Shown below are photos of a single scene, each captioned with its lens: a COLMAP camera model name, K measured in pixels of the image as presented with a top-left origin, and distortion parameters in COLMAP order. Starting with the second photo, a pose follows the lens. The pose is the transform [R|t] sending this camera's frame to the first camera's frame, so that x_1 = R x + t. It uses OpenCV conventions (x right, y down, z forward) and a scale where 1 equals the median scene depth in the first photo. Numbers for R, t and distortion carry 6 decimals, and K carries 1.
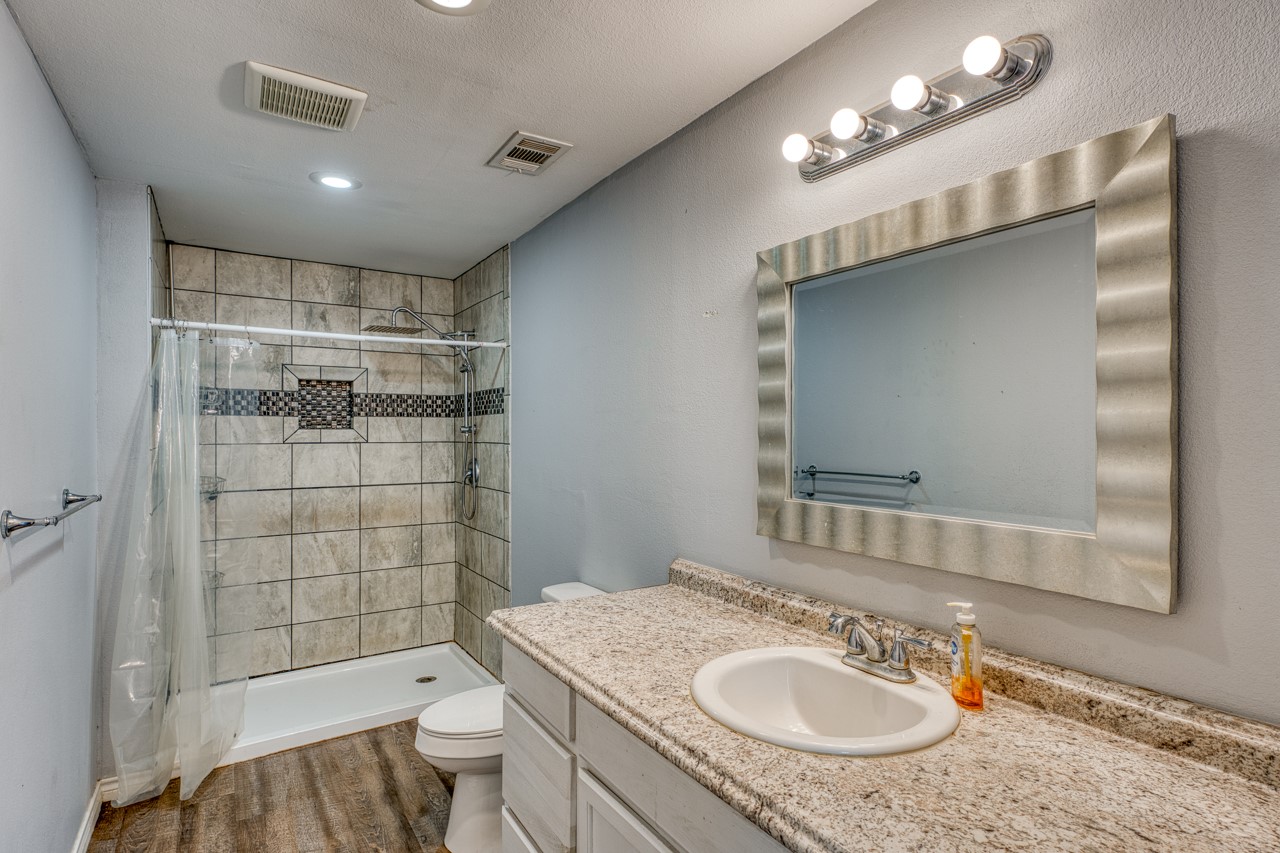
lens RADIAL K [[649.5, 0, 639.6], [0, 649.5, 427.7], [0, 0, 1]] dist [0.000184, 0.000006]
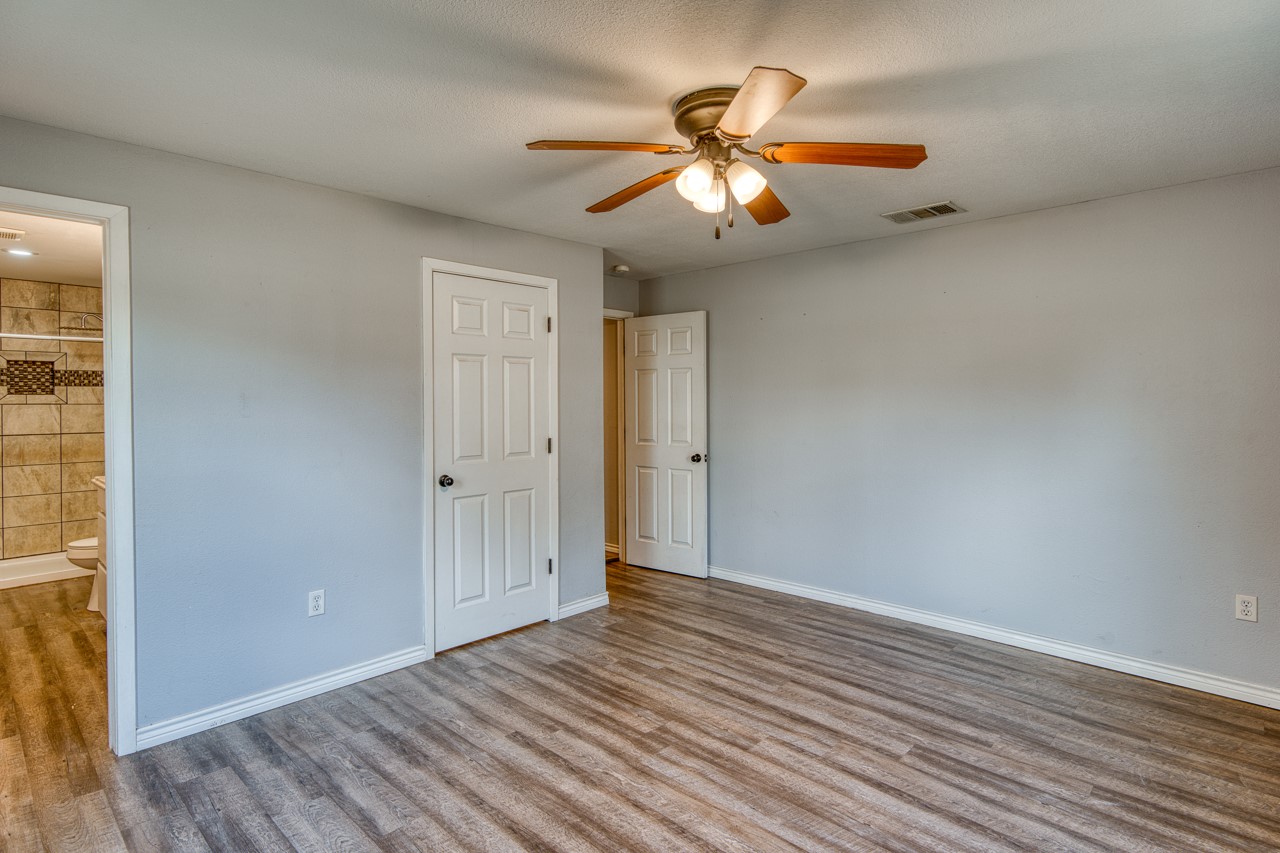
lens RADIAL K [[649.5, 0, 652.3], [0, 649.5, 403.4], [0, 0, 1]] dist [0.000184, 0.000006]
pose [[0.968472, -0.000549, 0.249122, 0.492037], [-0.002857, 0.999907, 0.013308, -0.001585], [-0.249106, -0.013600, 0.968381, -0.740297]]
